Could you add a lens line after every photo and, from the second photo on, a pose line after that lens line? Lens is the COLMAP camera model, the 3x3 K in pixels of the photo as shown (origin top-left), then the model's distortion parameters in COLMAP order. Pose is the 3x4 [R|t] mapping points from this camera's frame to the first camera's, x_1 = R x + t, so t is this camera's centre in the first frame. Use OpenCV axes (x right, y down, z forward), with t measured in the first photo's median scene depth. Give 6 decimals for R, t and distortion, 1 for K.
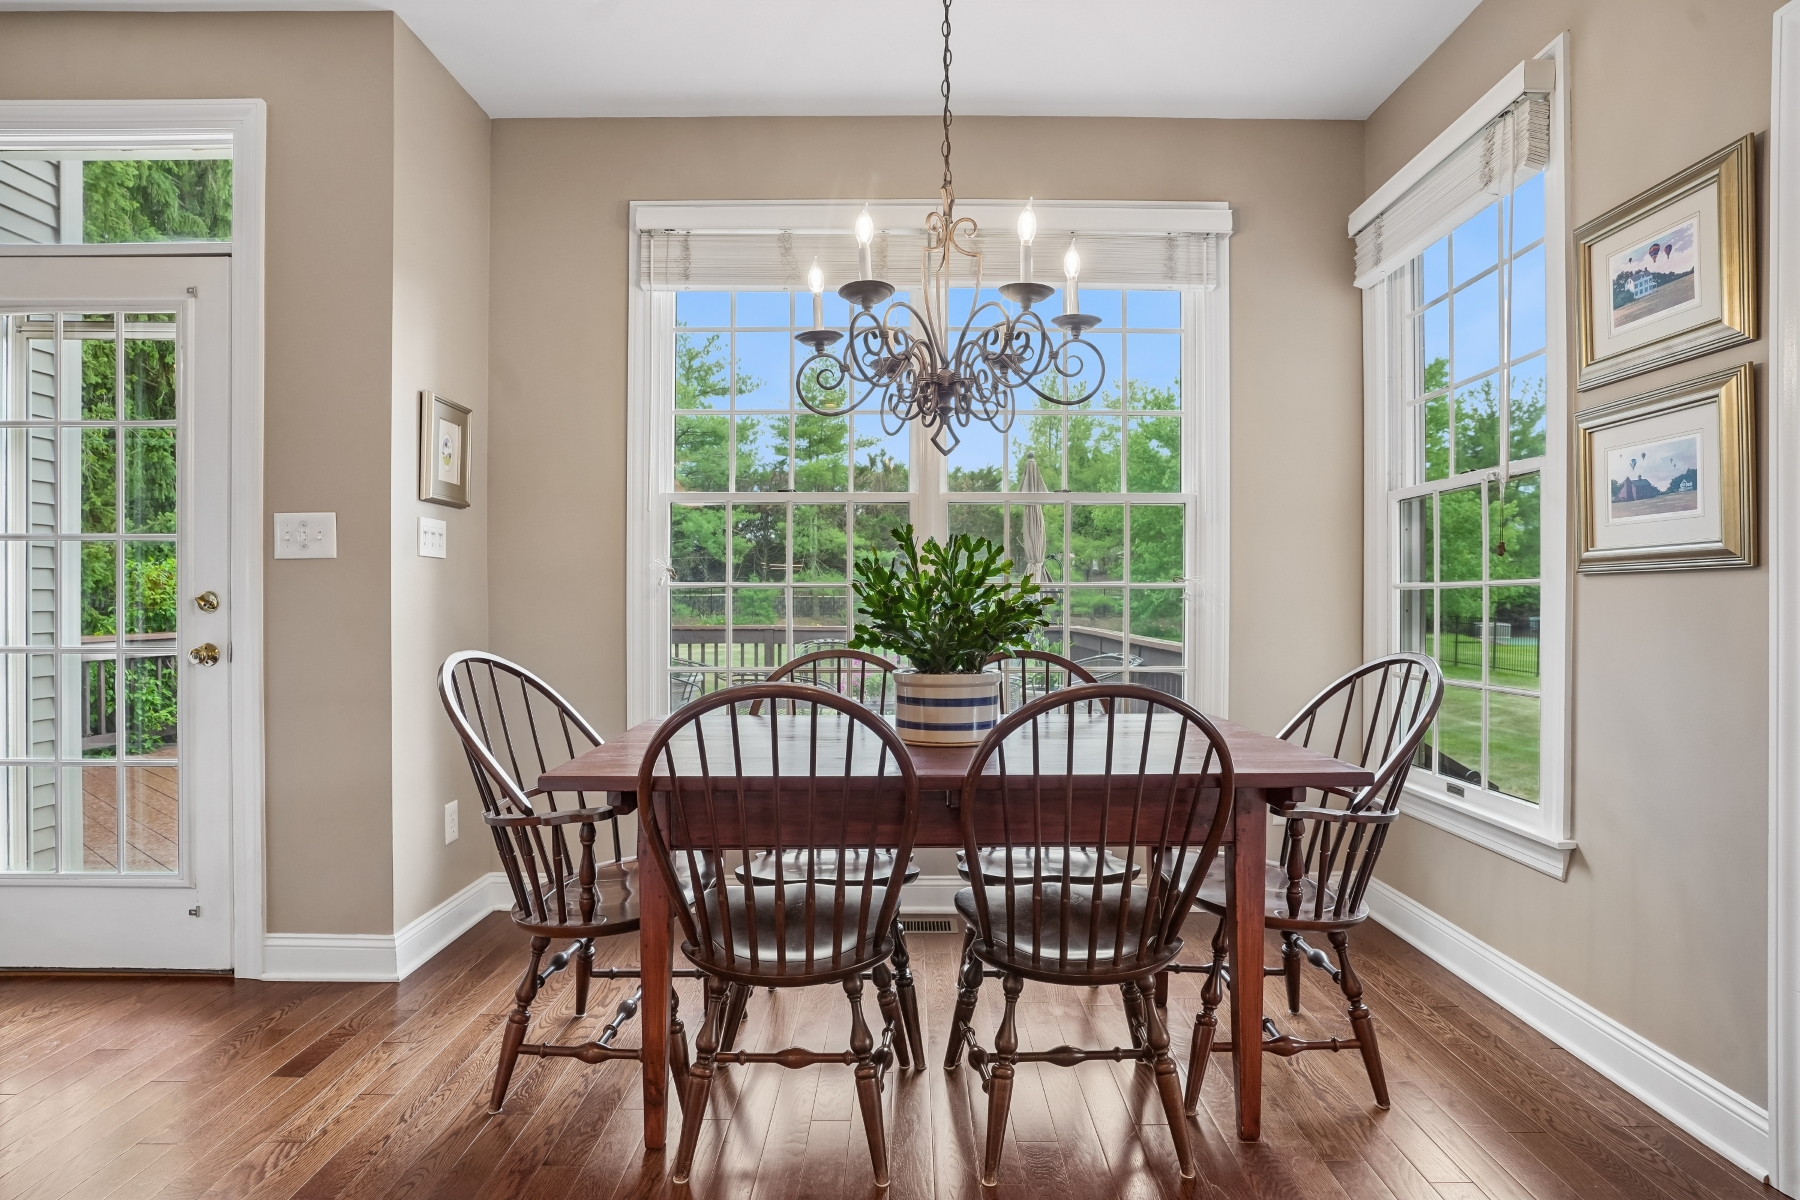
lens RADIAL K [[925.4, 0, 885.5], [0, 925.4, 611.6], [0, 0, 1]] dist [-0.055683, 0.027960]
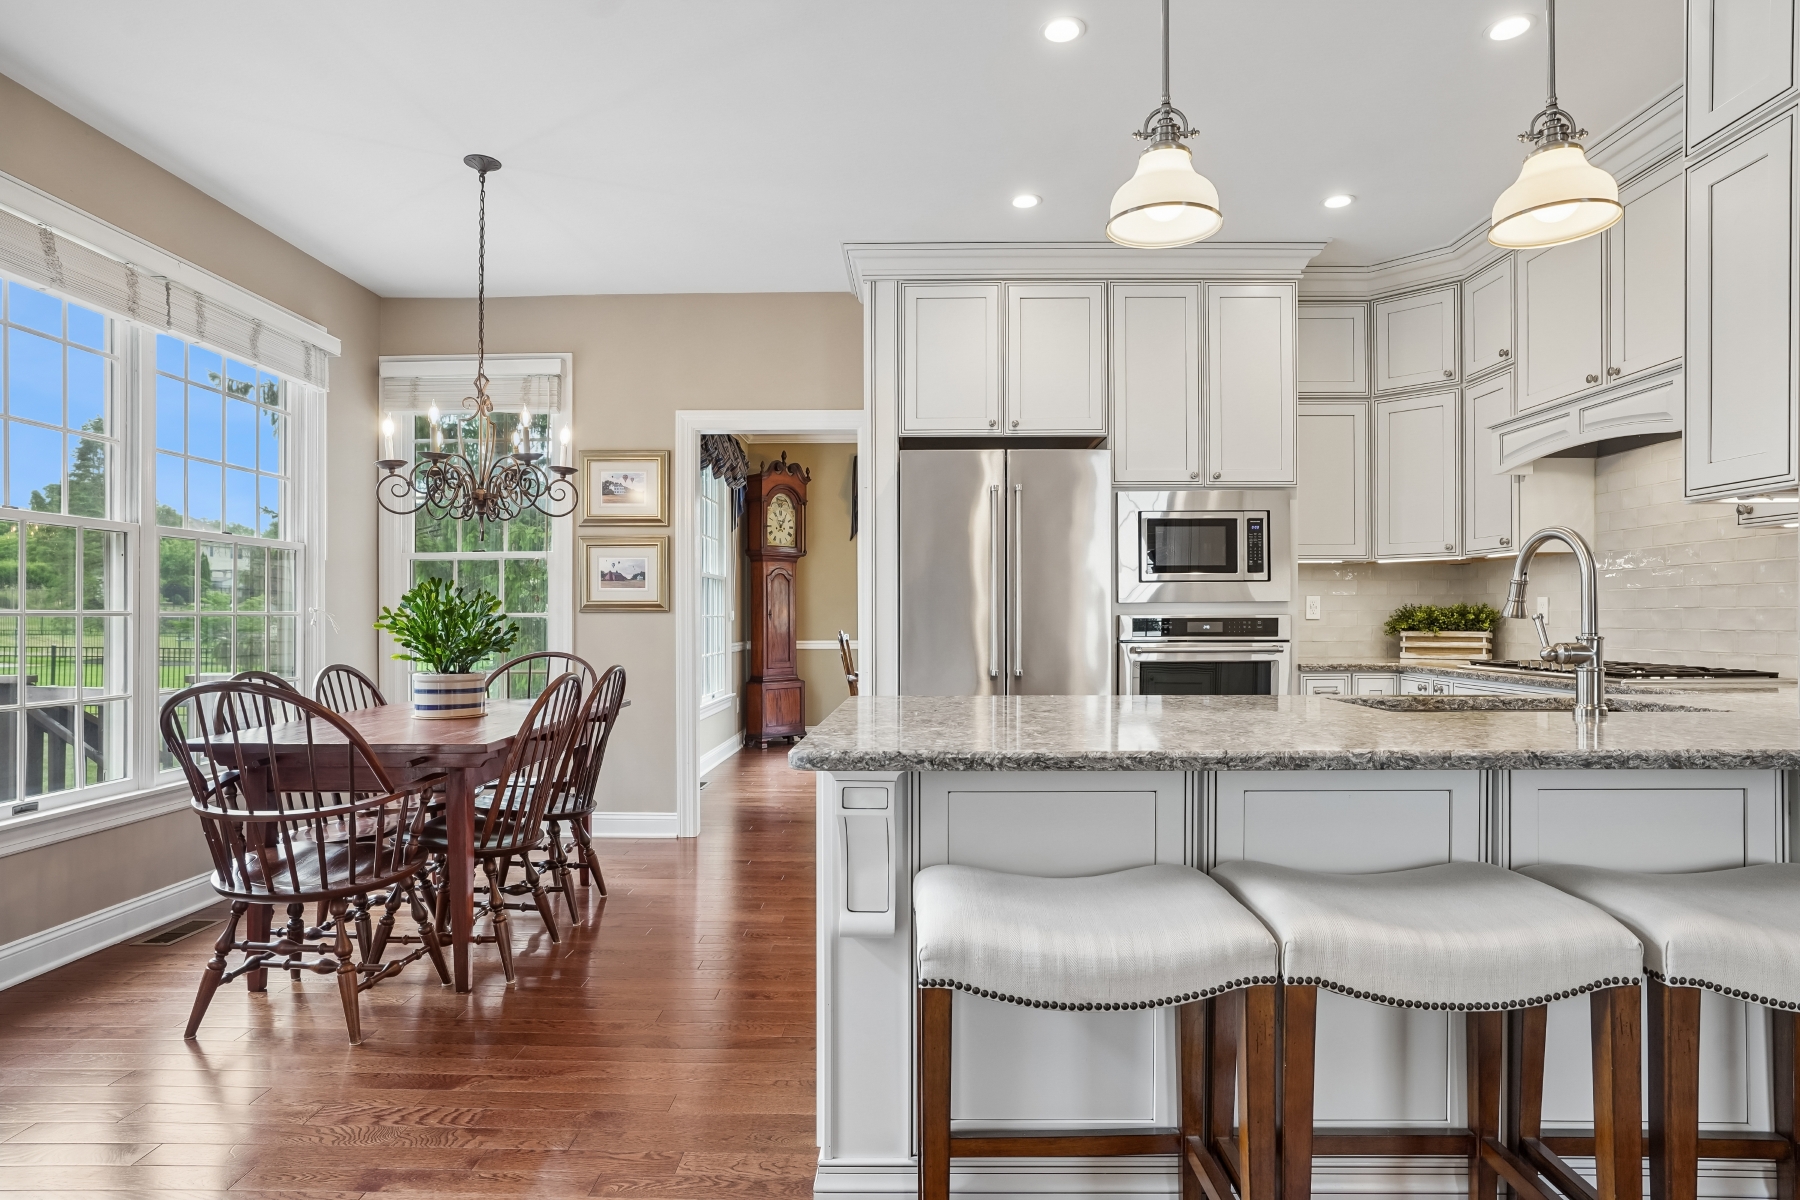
lens RADIAL K [[1002.3, 0, 900.5], [0, 1002.3, 615.5], [0, 0, 1]] dist [-0.013367, 0.001538]
pose [[-0.004878, -0.002020, 0.999986, -1.494009], [0.011481, 0.999932, 0.002076, -0.024034], [-0.999922, 0.011491, -0.004855, 0.215707]]
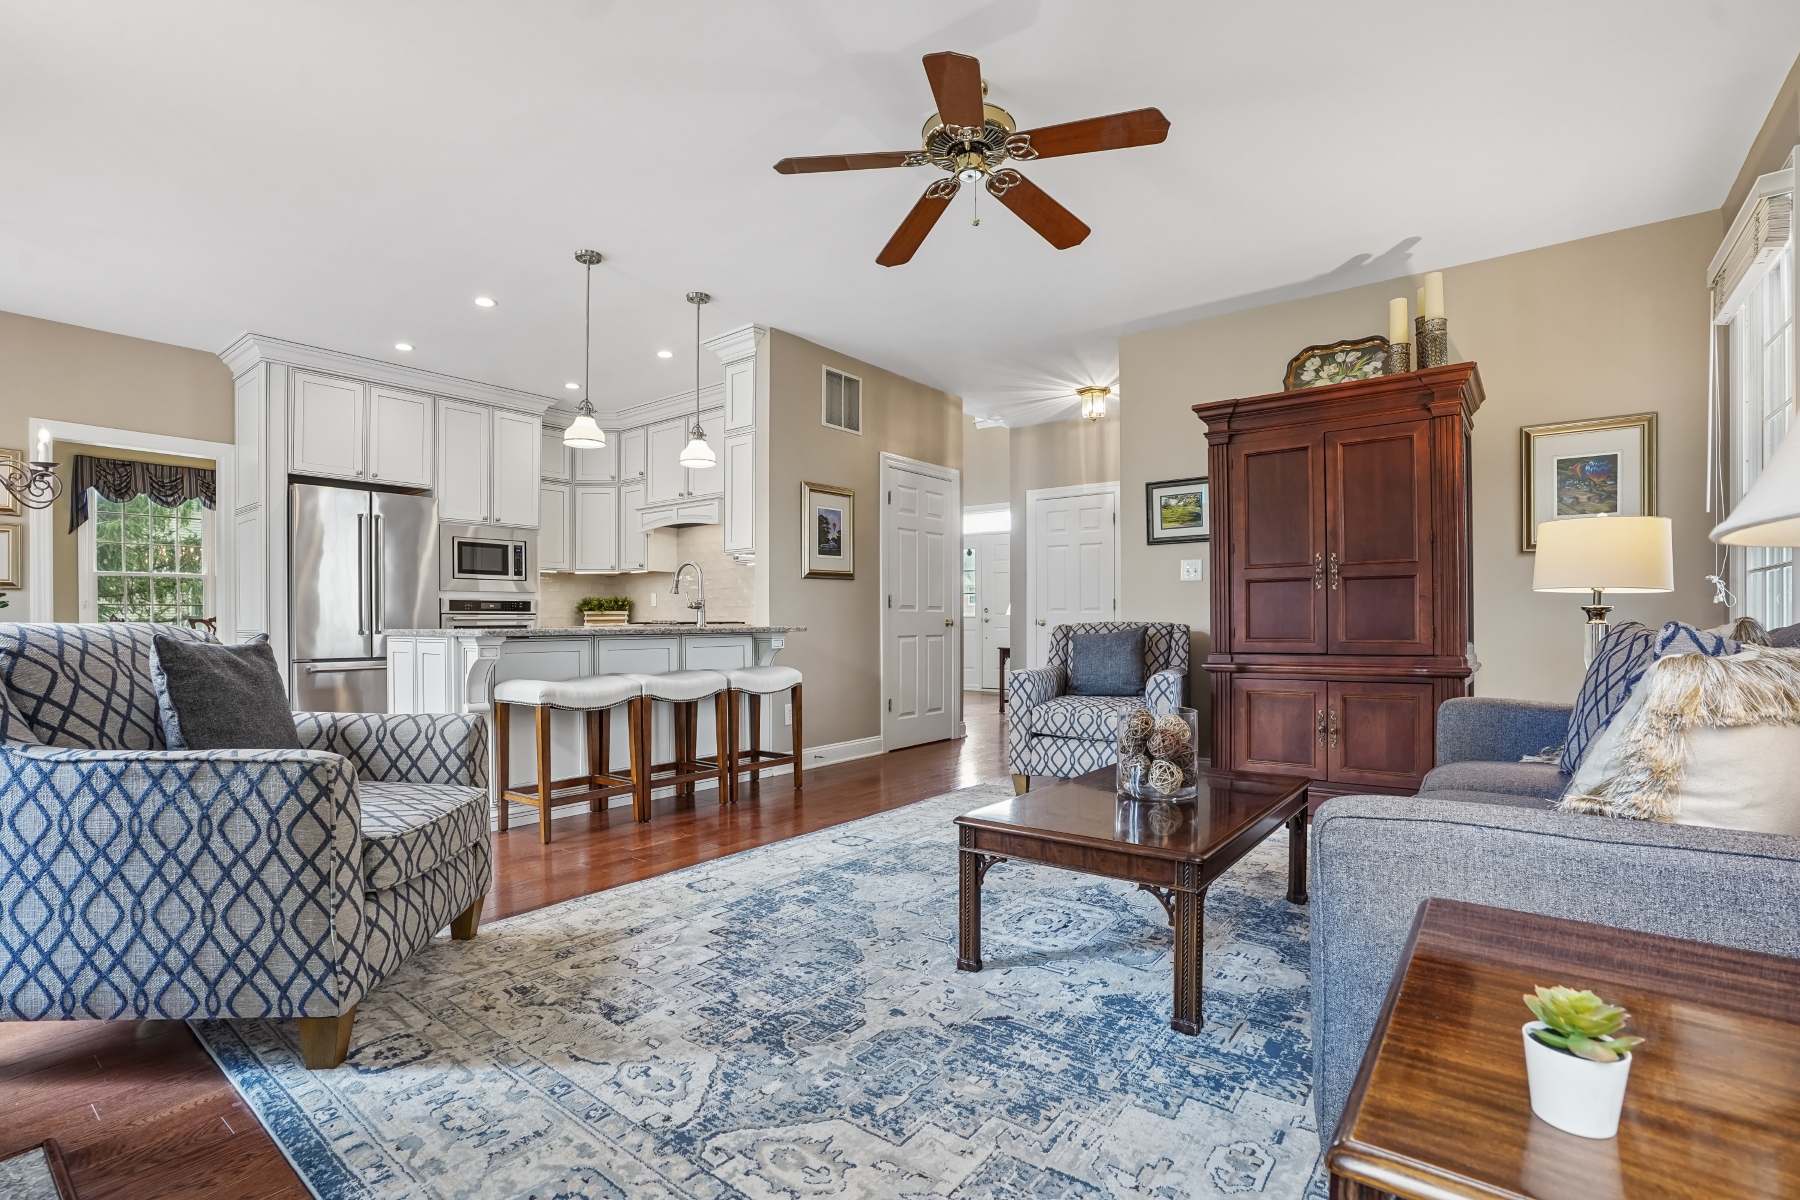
lens RADIAL K [[841.6, 0, 898.3], [0, 841.6, 612.7], [0, 0, 1]] dist [-0.073155, 0.028961]
pose [[-0.802880, 0.006886, 0.596101, -2.294698], [0.008488, 0.999964, -0.000120, 0.041005], [-0.596081, 0.004963, -0.802909, 1.019784]]
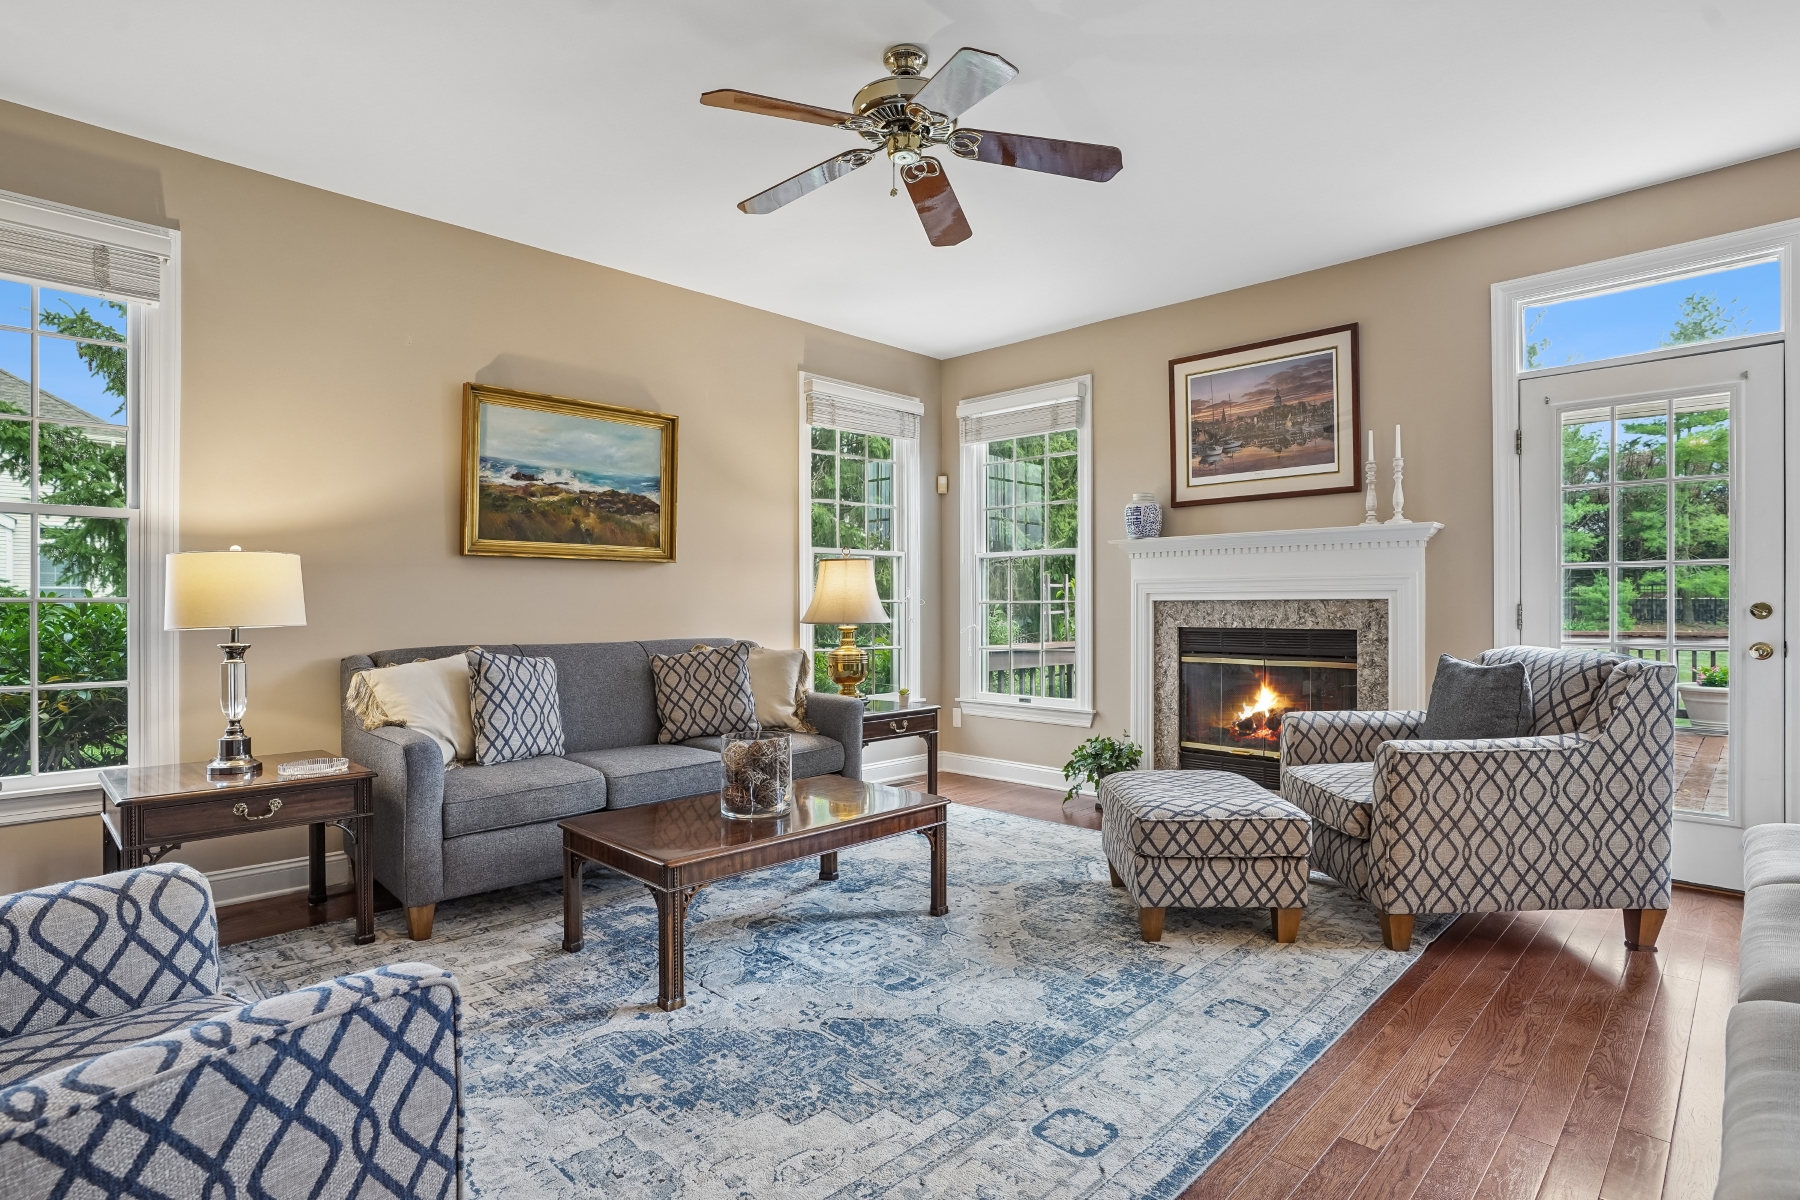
lens RADIAL K [[909.8, 0, 892.3], [0, 909.8, 604.5], [0, 0, 1]] dist [-0.038938, 0.000665]
pose [[0.720723, -0.005409, -0.693202, -0.863492], [-0.001770, 0.999952, -0.009643, -0.005970], [0.693221, 0.008176, 0.720679, -0.862166]]
